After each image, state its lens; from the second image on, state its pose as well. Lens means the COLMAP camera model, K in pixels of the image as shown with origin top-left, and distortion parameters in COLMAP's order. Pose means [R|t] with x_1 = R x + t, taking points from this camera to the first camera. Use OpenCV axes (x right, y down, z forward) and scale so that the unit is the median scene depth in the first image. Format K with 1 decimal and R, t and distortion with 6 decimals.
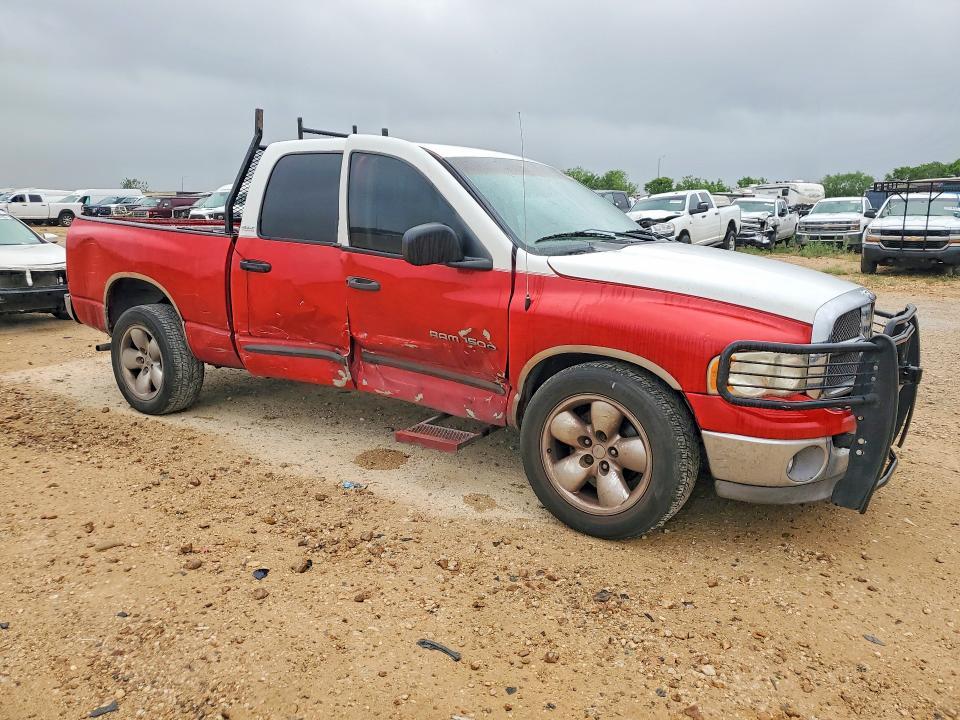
lens RADIAL K [[715.1, 0, 480.0], [0, 715.1, 360.0], [0, 0, 1]] dist [0.034991, -0.001581]
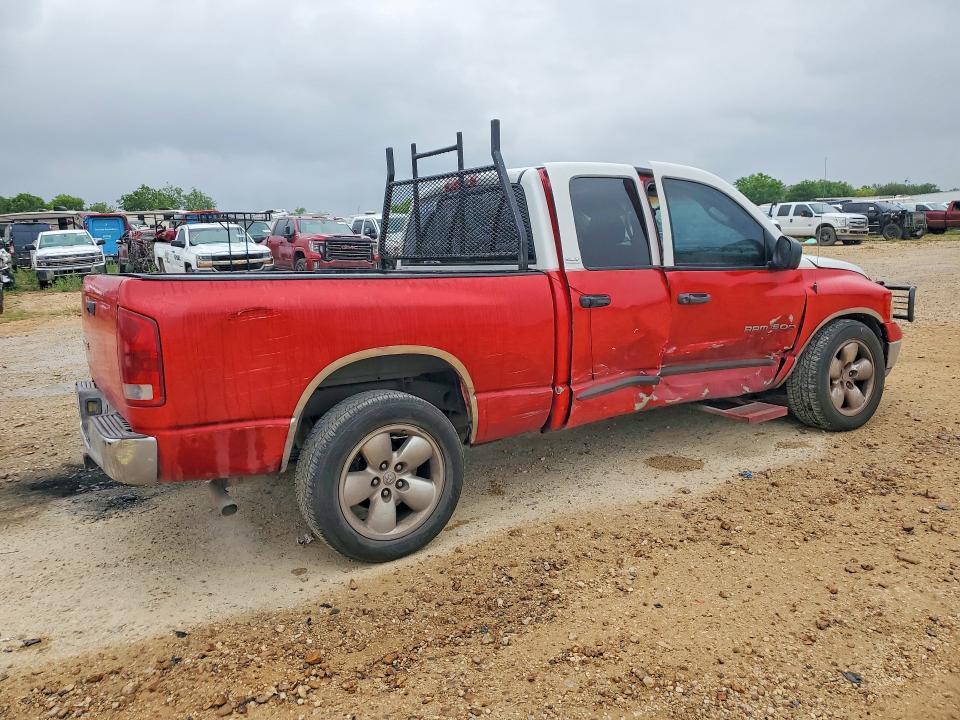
lens RADIAL K [[715.1, 0, 480.0], [0, 715.1, 360.0], [0, 0, 1]] dist [0.034991, -0.001581]
pose [[0.466314, -0.191565, 0.863629, -0.987372], [0.228647, 0.969197, 0.091524, -0.147790], [-0.854560, 0.154787, 0.495751, 0.587344]]
